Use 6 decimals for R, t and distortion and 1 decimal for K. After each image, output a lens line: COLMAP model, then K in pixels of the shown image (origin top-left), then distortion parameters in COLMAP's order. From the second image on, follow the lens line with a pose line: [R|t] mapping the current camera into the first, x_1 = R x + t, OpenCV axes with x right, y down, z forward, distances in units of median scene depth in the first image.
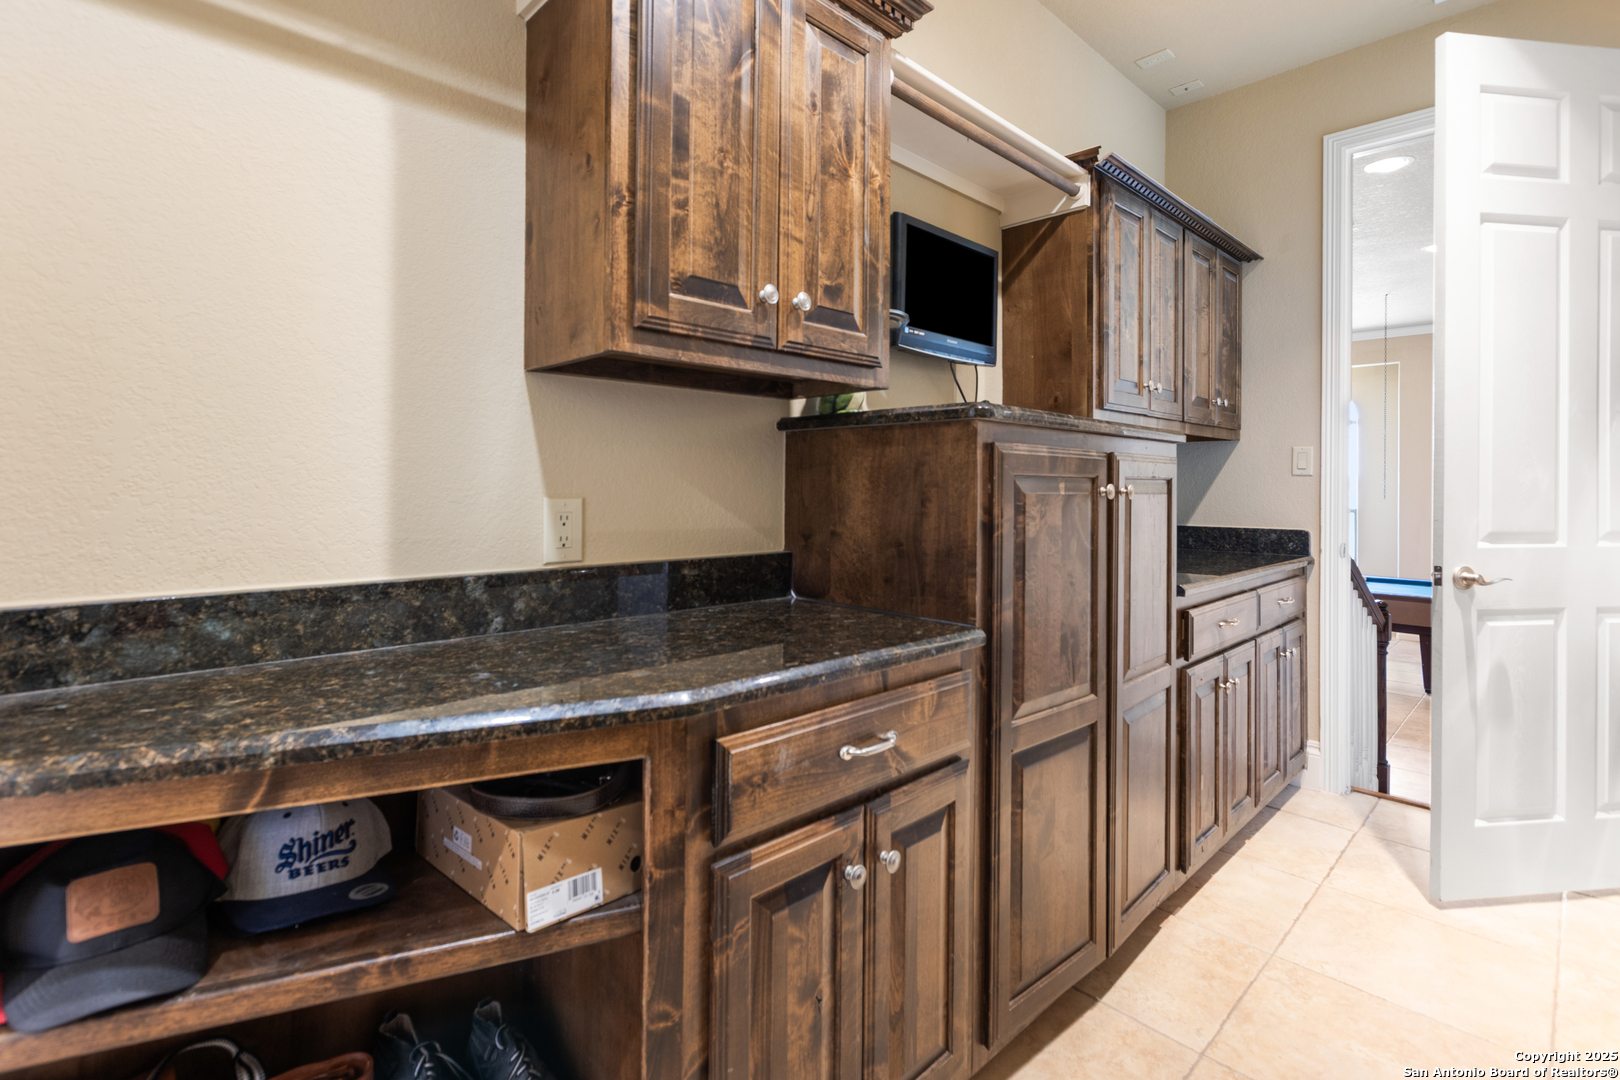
lens RADIAL K [[742.9, 0, 866.1], [0, 742.9, 492.1], [0, 0, 1]] dist [0.002499, 0.000302]
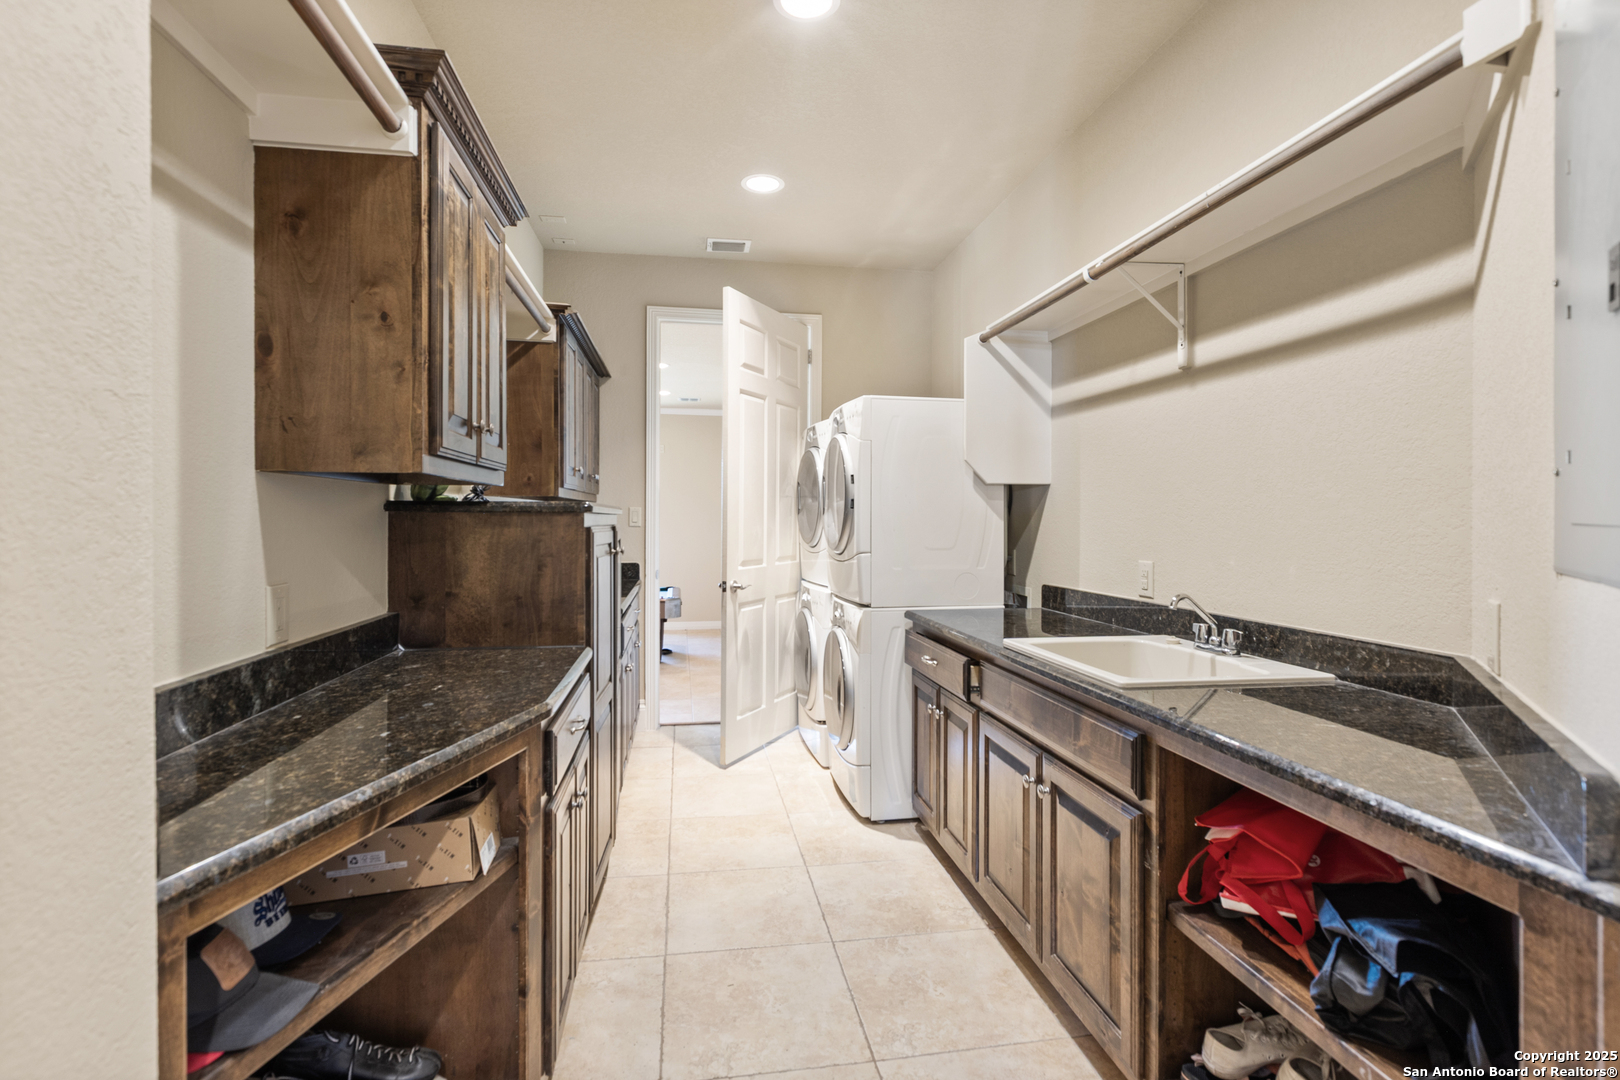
lens RADIAL K [[742.9, 0, 798.1], [0, 742.9, 527.5], [0, 0, 1]] dist [0.002499, 0.000302]
pose [[0.573509, -0.017913, 0.819003, -0.774387], [-0.000046, 0.999760, 0.021899, -0.090433], [-0.819199, -0.012597, 0.573371, -0.228906]]
